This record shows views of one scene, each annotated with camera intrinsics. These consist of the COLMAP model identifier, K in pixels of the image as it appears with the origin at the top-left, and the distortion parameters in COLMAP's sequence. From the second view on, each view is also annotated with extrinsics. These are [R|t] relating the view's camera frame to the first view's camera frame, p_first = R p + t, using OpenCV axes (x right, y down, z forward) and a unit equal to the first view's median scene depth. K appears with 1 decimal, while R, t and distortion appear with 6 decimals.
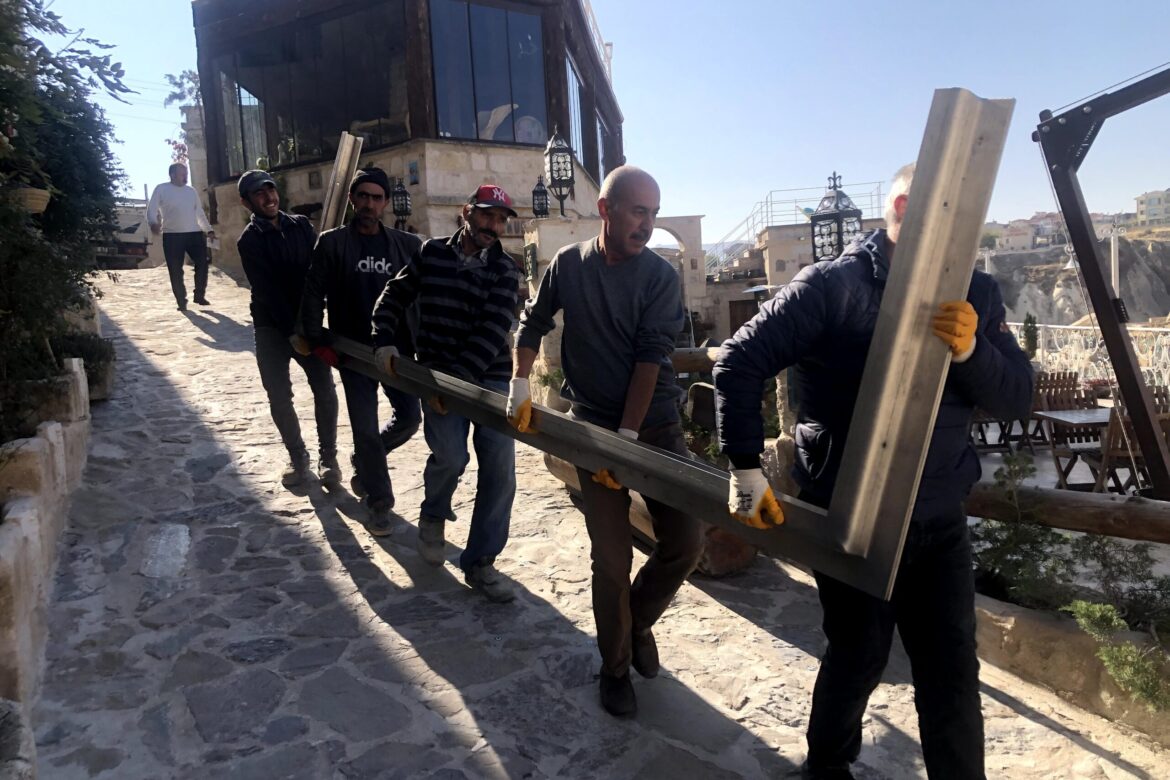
lens RADIAL K [[932.1, 0, 585.0], [0, 932.1, 390.0], [0, 0, 1]] dist [0.052008, -0.076514]
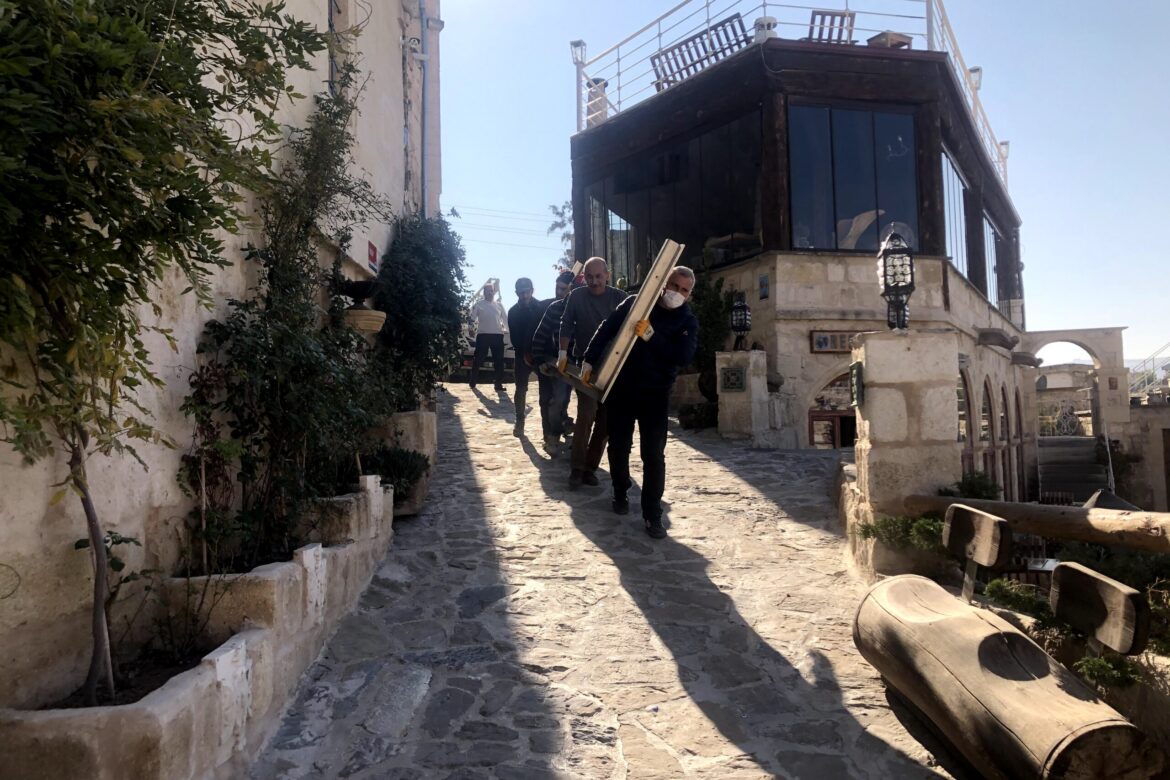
lens RADIAL K [[932.1, 0, 585.0], [0, 932.1, 390.0], [0, 0, 1]] dist [0.052008, -0.076514]
pose [[0.919466, 0.015943, -0.392845, 0.047362], [-0.063435, 0.992102, -0.108209, -0.027077], [0.388017, 0.124415, 0.913216, 0.149908]]
